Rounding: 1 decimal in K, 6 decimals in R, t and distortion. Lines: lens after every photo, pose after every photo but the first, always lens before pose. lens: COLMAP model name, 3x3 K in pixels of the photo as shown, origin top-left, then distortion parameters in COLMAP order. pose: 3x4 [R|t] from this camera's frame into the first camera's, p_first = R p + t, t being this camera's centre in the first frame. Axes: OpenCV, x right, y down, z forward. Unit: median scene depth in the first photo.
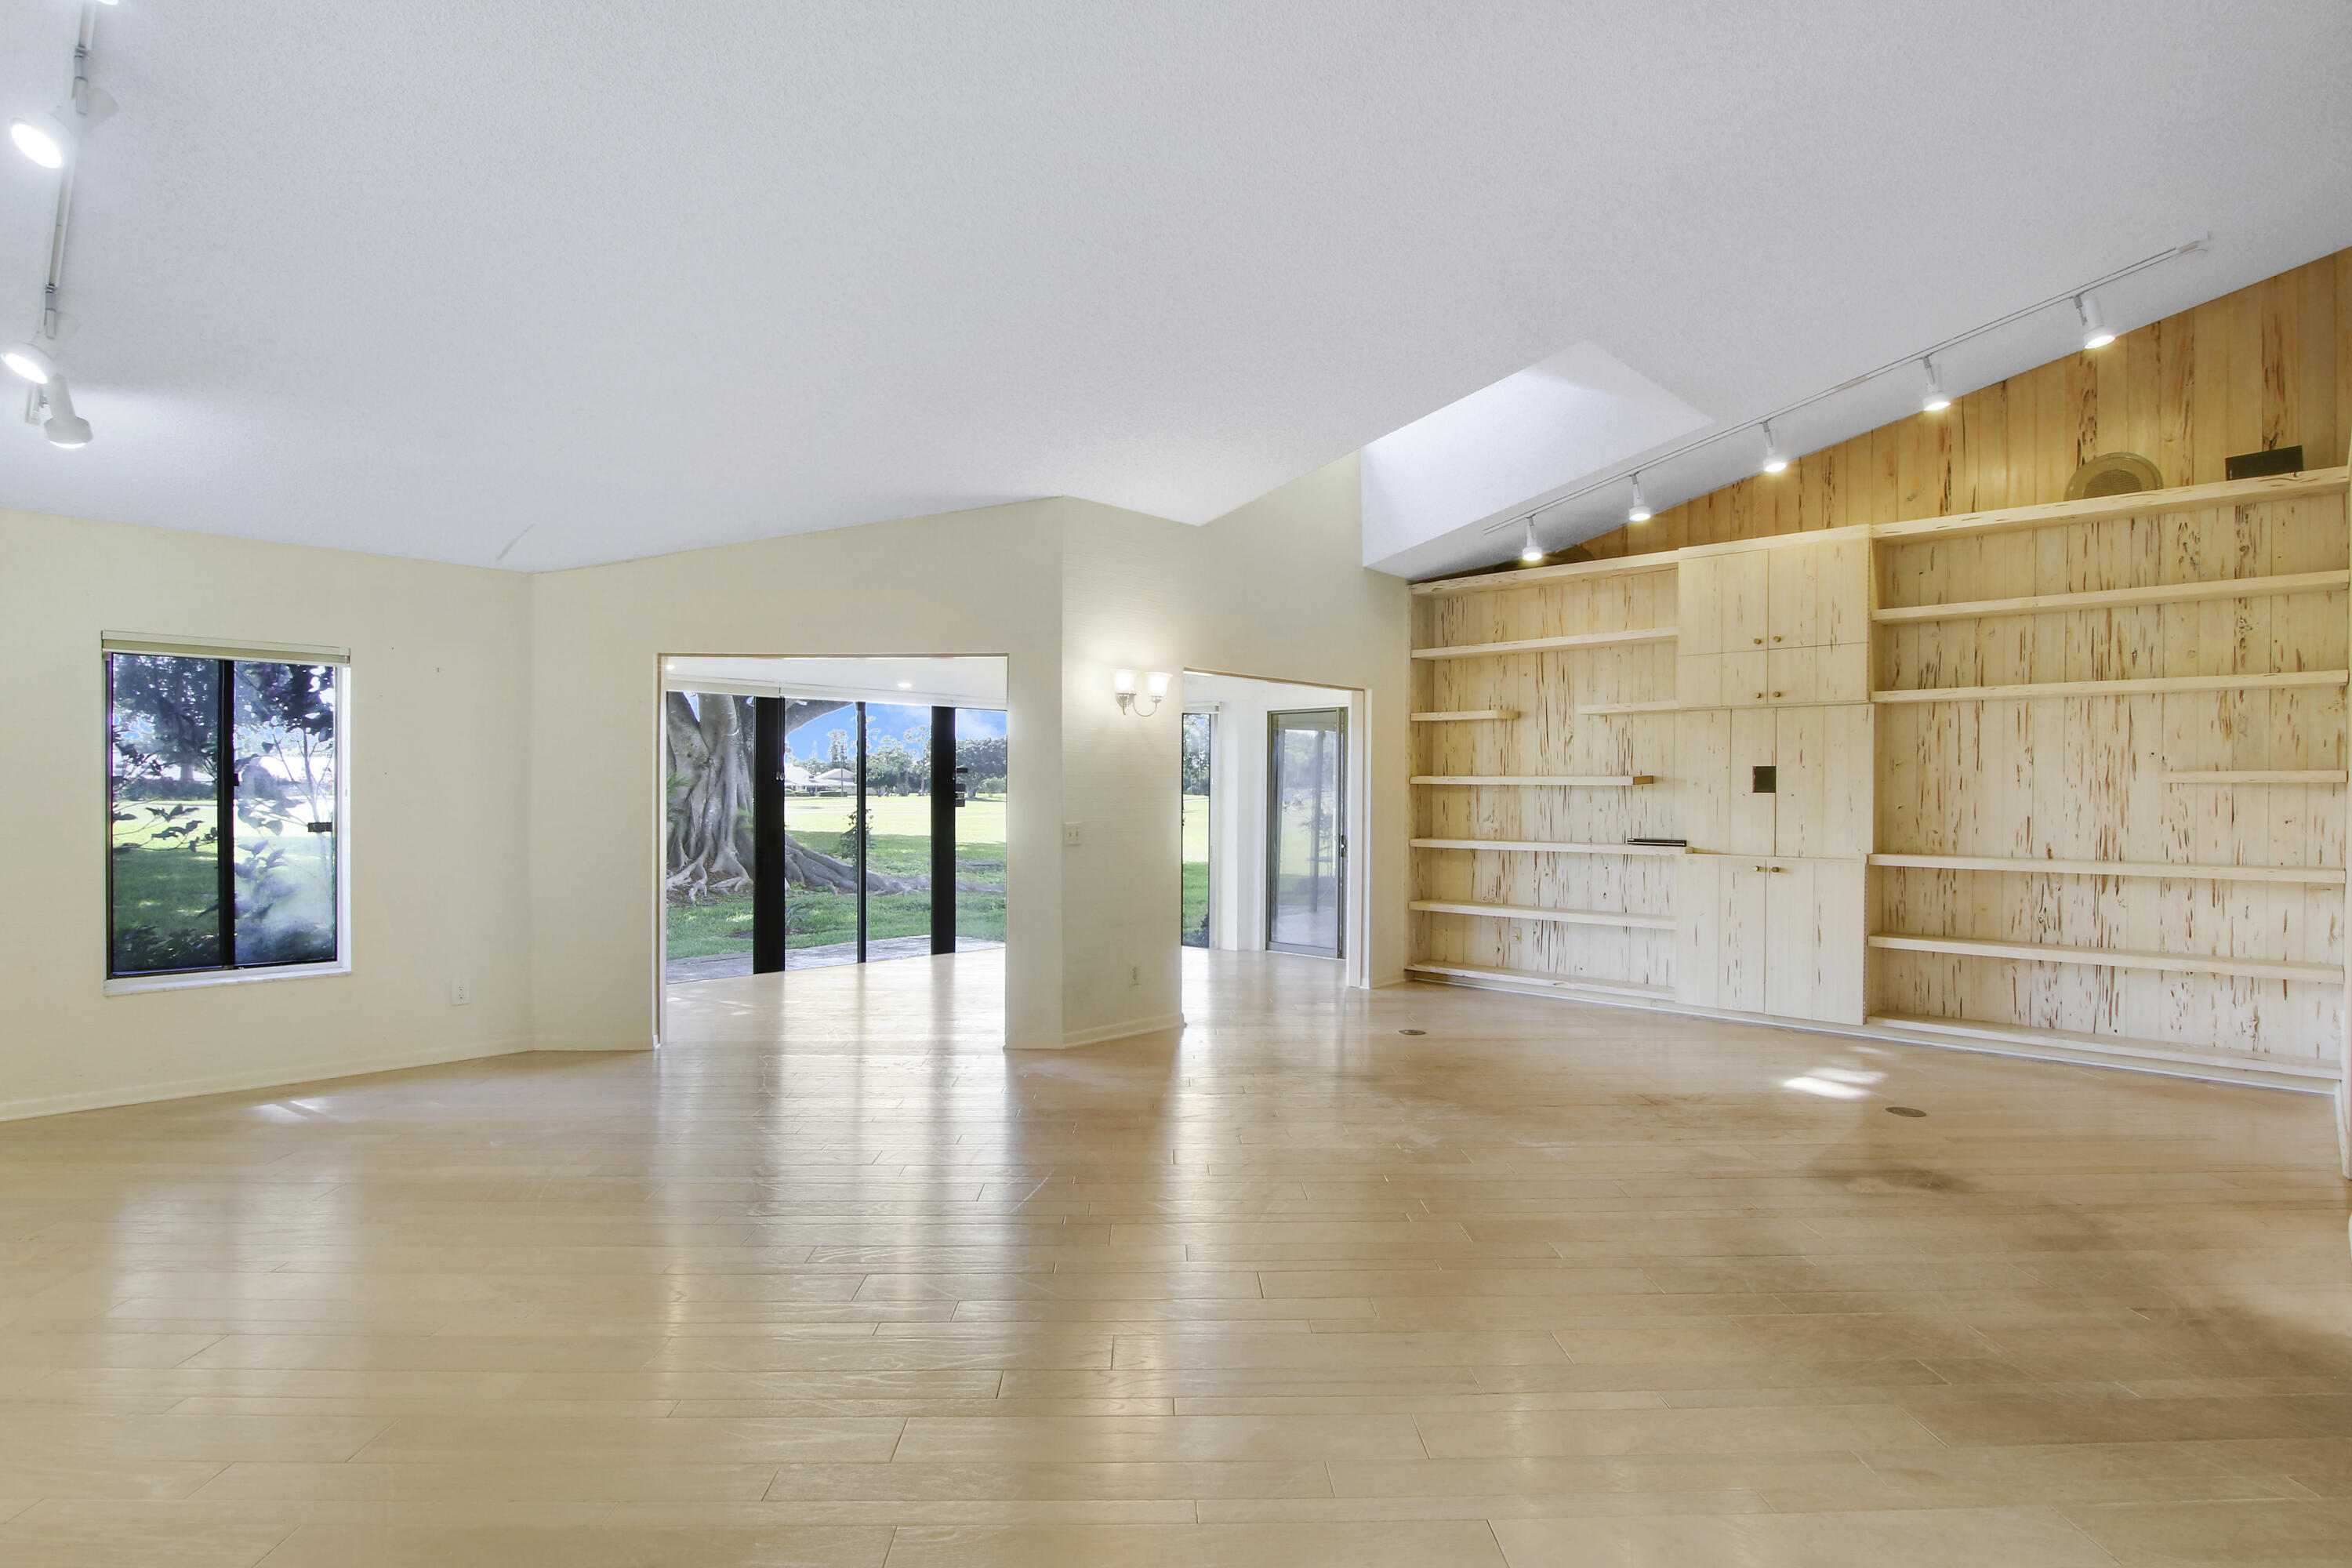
lens RADIAL K [[1211.6, 0, 1192.9], [0, 1211.6, 784.0], [0, 0, 1]] dist [-0.011224, 0.000457]
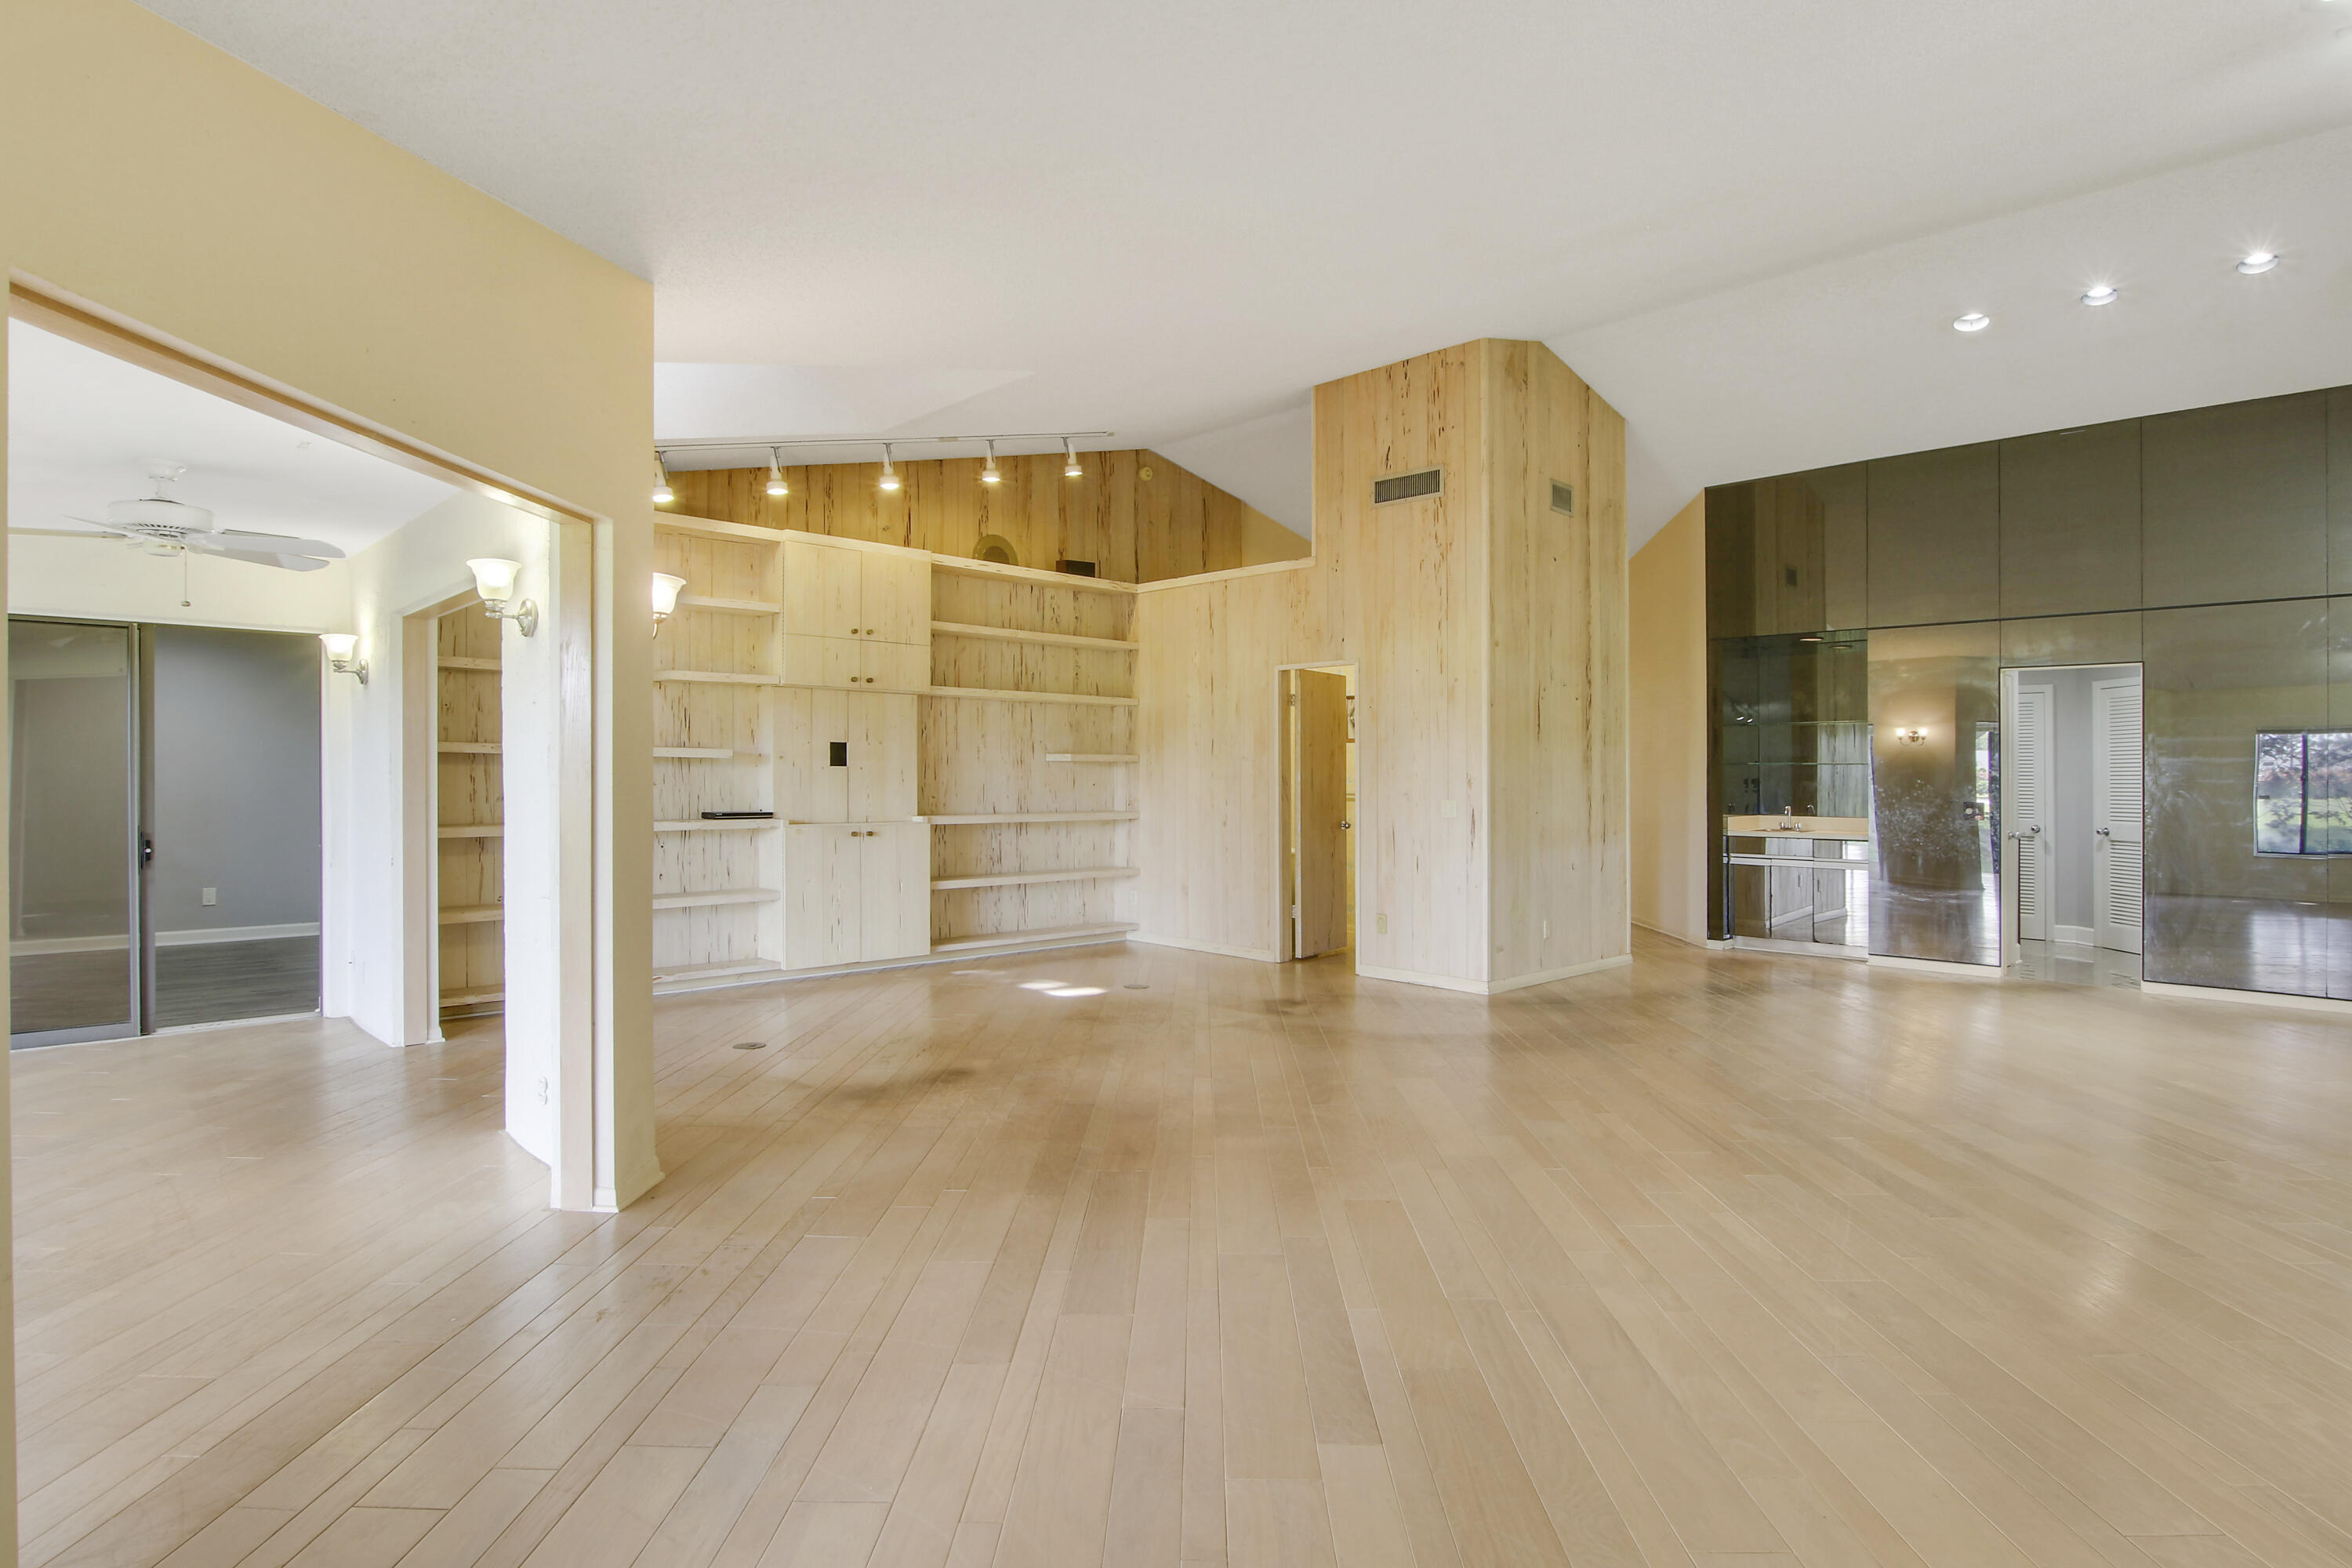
lens RADIAL K [[1250.9, 0, 1173.3], [0, 1250.9, 752.5], [0, 0, 1]] dist [-0.017720, -0.000153]
pose [[0.053654, 0.012024, 0.998487, -0.688574], [-0.011862, 0.999865, -0.011403, 0.004179], [-0.998489, -0.011233, 0.053789, 0.654875]]
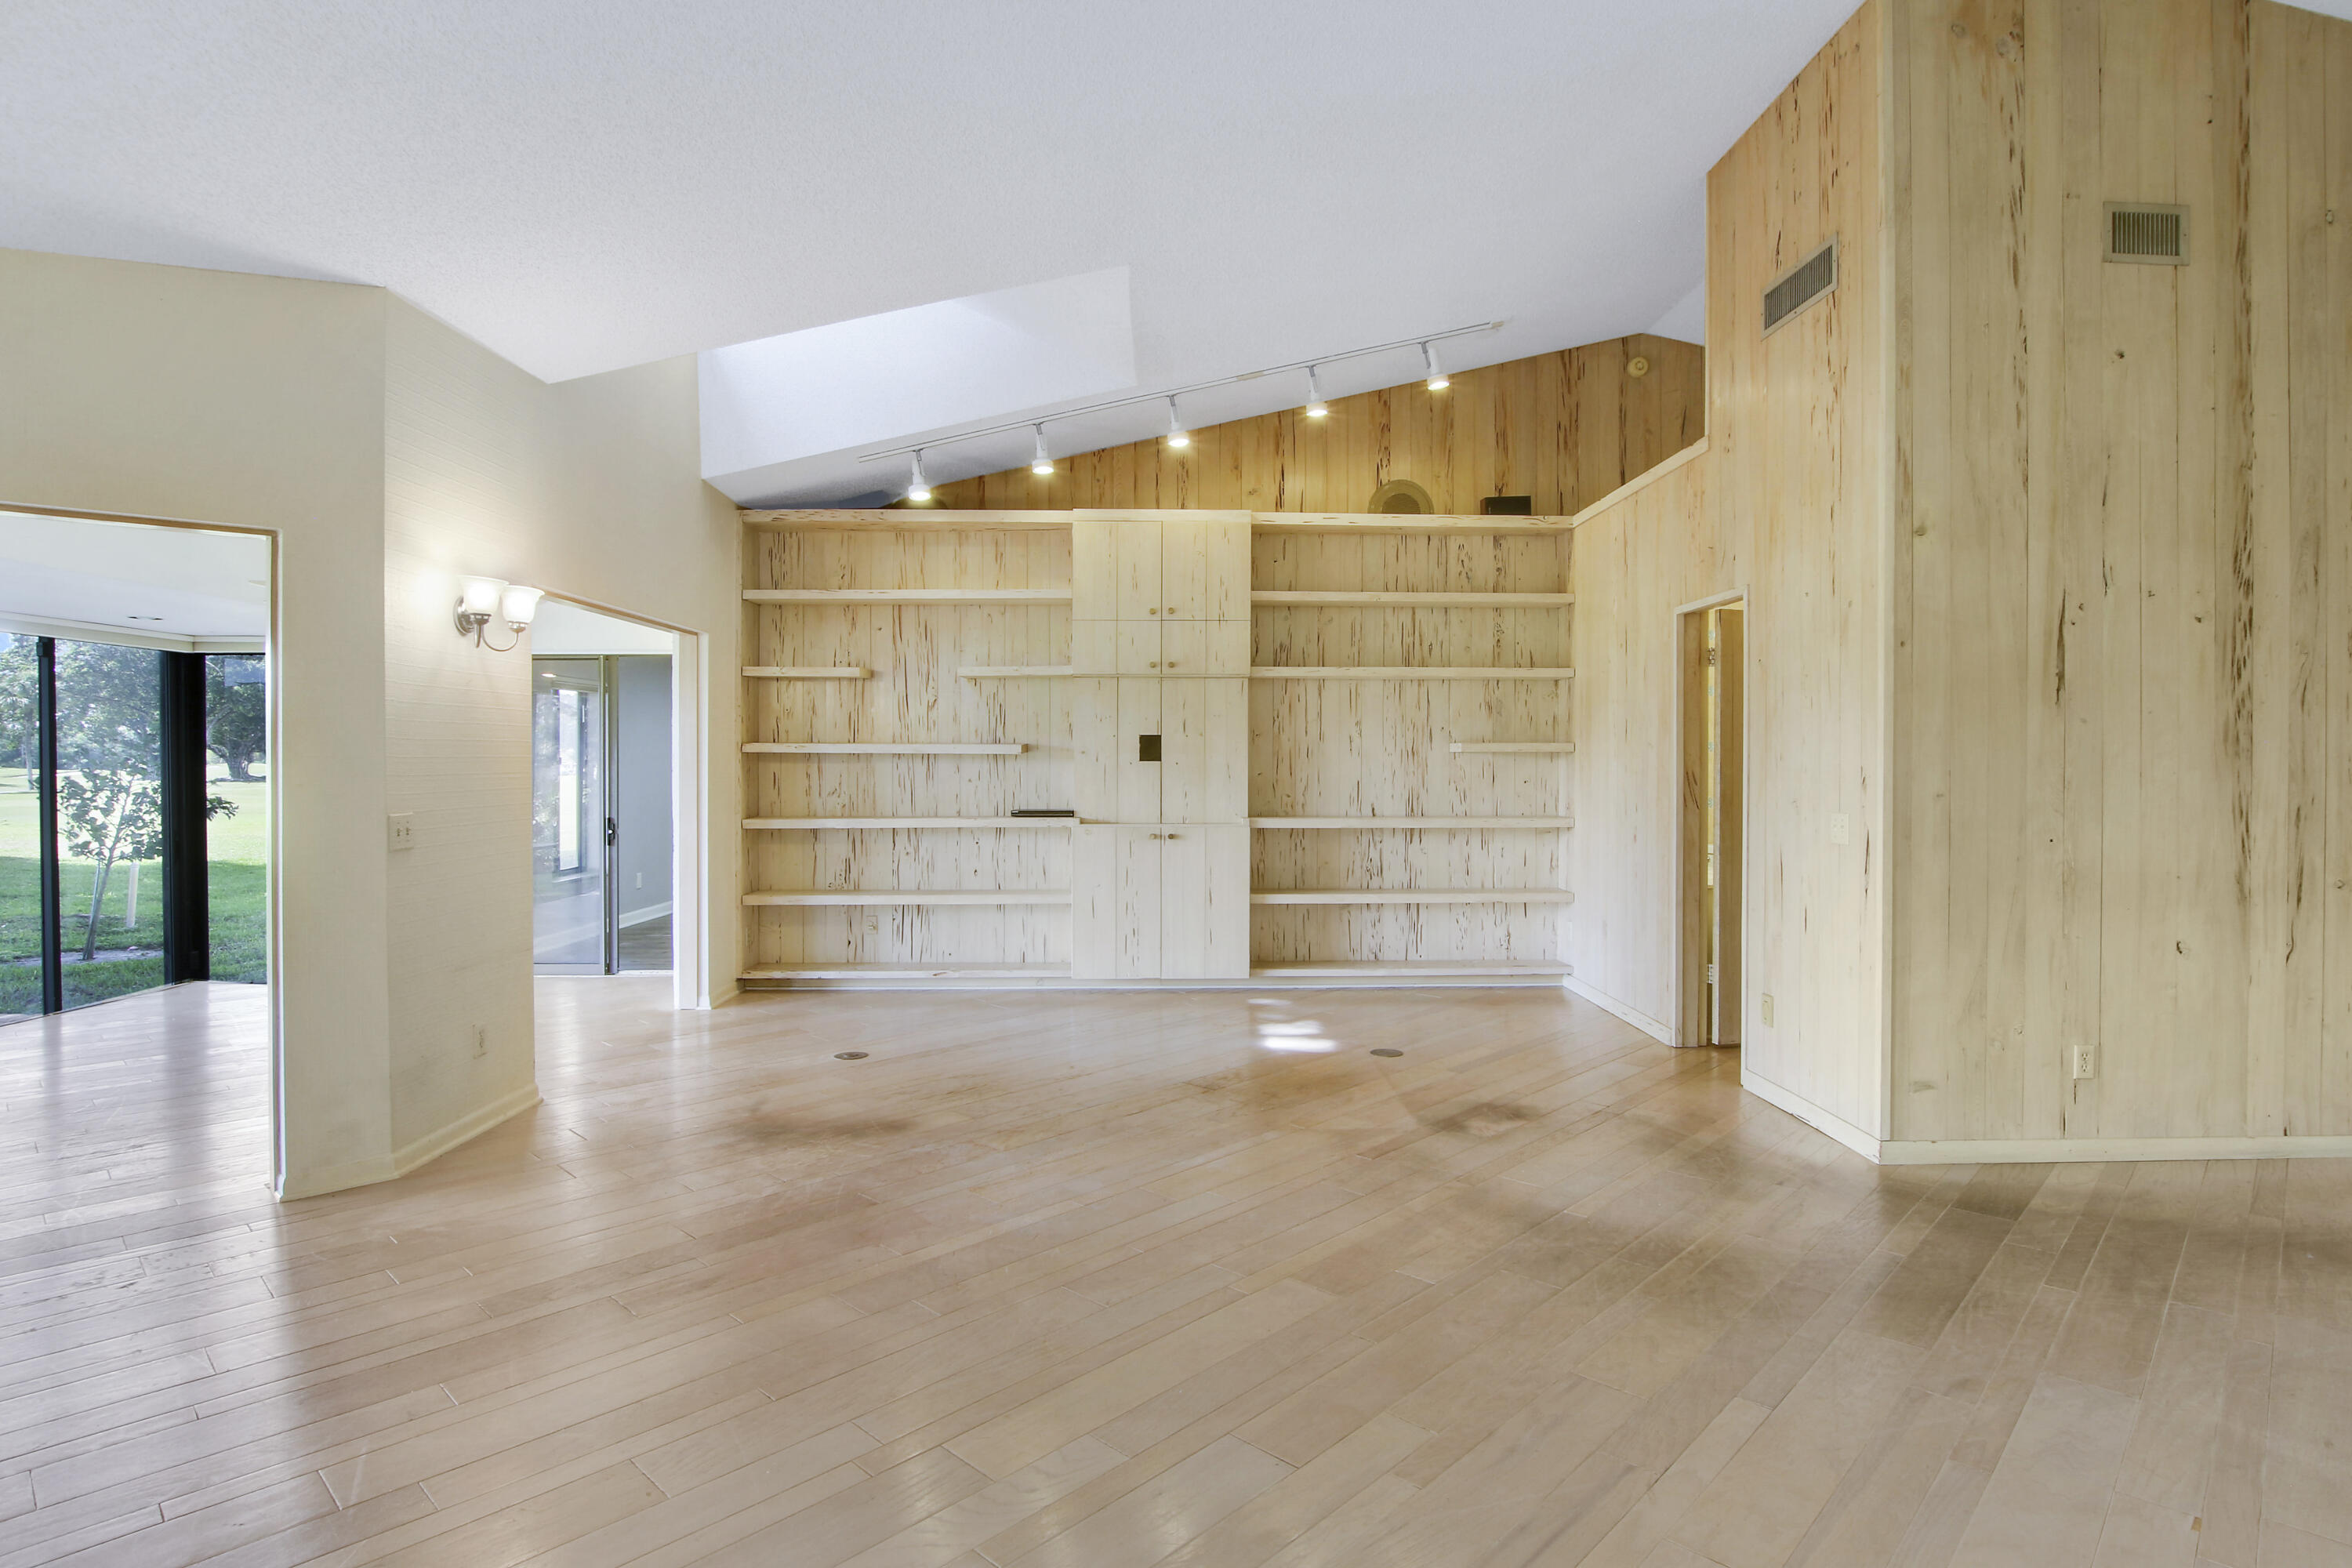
lens RADIAL K [[1223.9, 0, 1194.1], [0, 1223.9, 767.3], [0, 0, 1]] dist [-0.021247, 0.001563]
pose [[0.712964, -0.007834, 0.701156, -0.231258], [-0.000733, 0.999929, 0.011917, -0.000094], [-0.701200, -0.009011, 0.712908, 0.249929]]
